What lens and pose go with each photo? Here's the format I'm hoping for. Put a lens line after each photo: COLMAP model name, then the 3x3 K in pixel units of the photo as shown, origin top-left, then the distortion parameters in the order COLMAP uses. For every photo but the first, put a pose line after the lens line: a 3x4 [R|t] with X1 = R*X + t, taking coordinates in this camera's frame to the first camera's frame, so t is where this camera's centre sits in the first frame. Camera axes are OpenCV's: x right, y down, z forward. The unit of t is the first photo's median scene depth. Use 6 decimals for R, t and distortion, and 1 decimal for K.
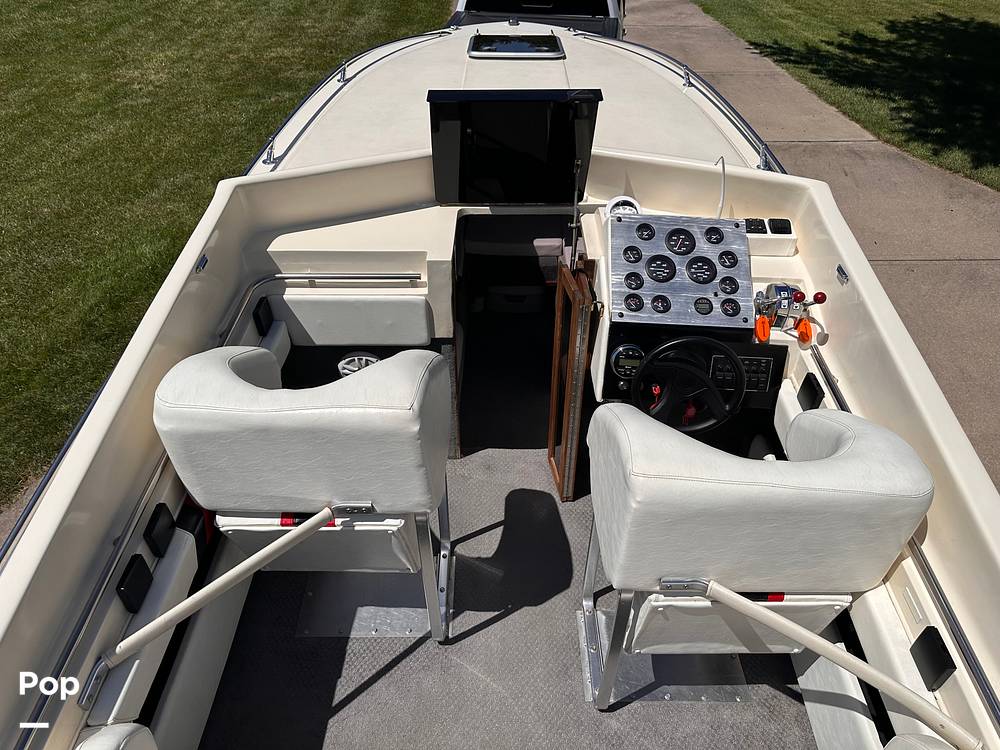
lens RADIAL K [[700.7, 0, 500.0], [0, 700.7, 375.0], [0, 0, 1]] dist [-0.000777, -0.000582]
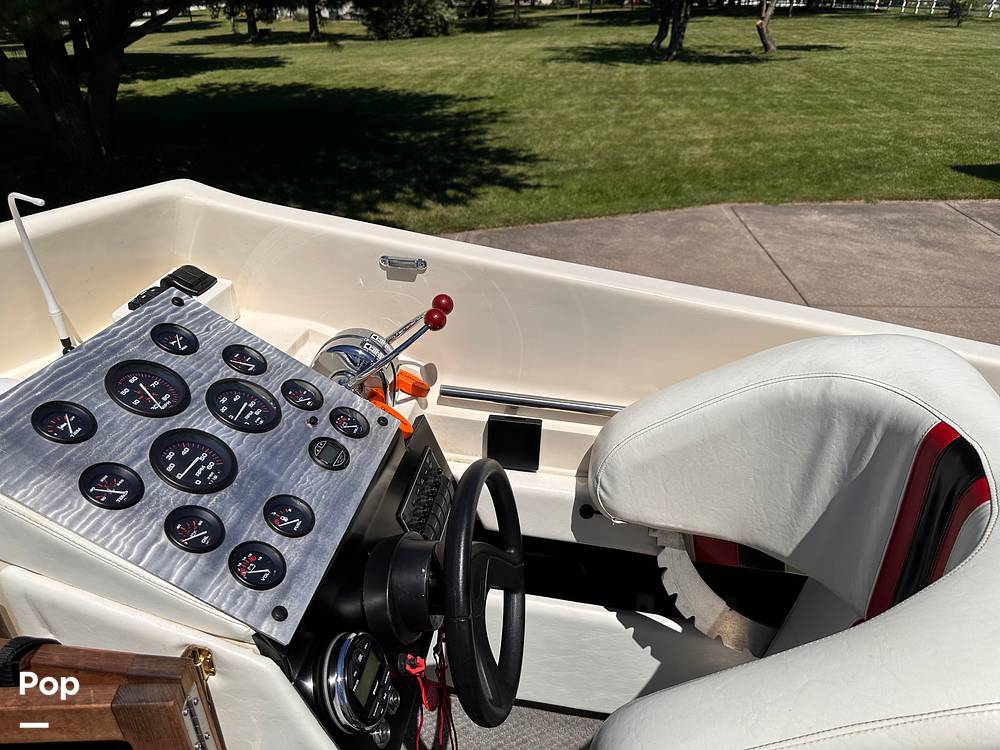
lens RADIAL K [[700.7, 0, 500.0], [0, 700.7, 375.0], [0, 0, 1]] dist [-0.000777, -0.000582]
pose [[0.157811, -0.512369, 0.844141, -0.041048], [0.586906, 0.736143, 0.337096, -0.214619], [-0.794126, 0.442234, 0.416884, 0.682127]]
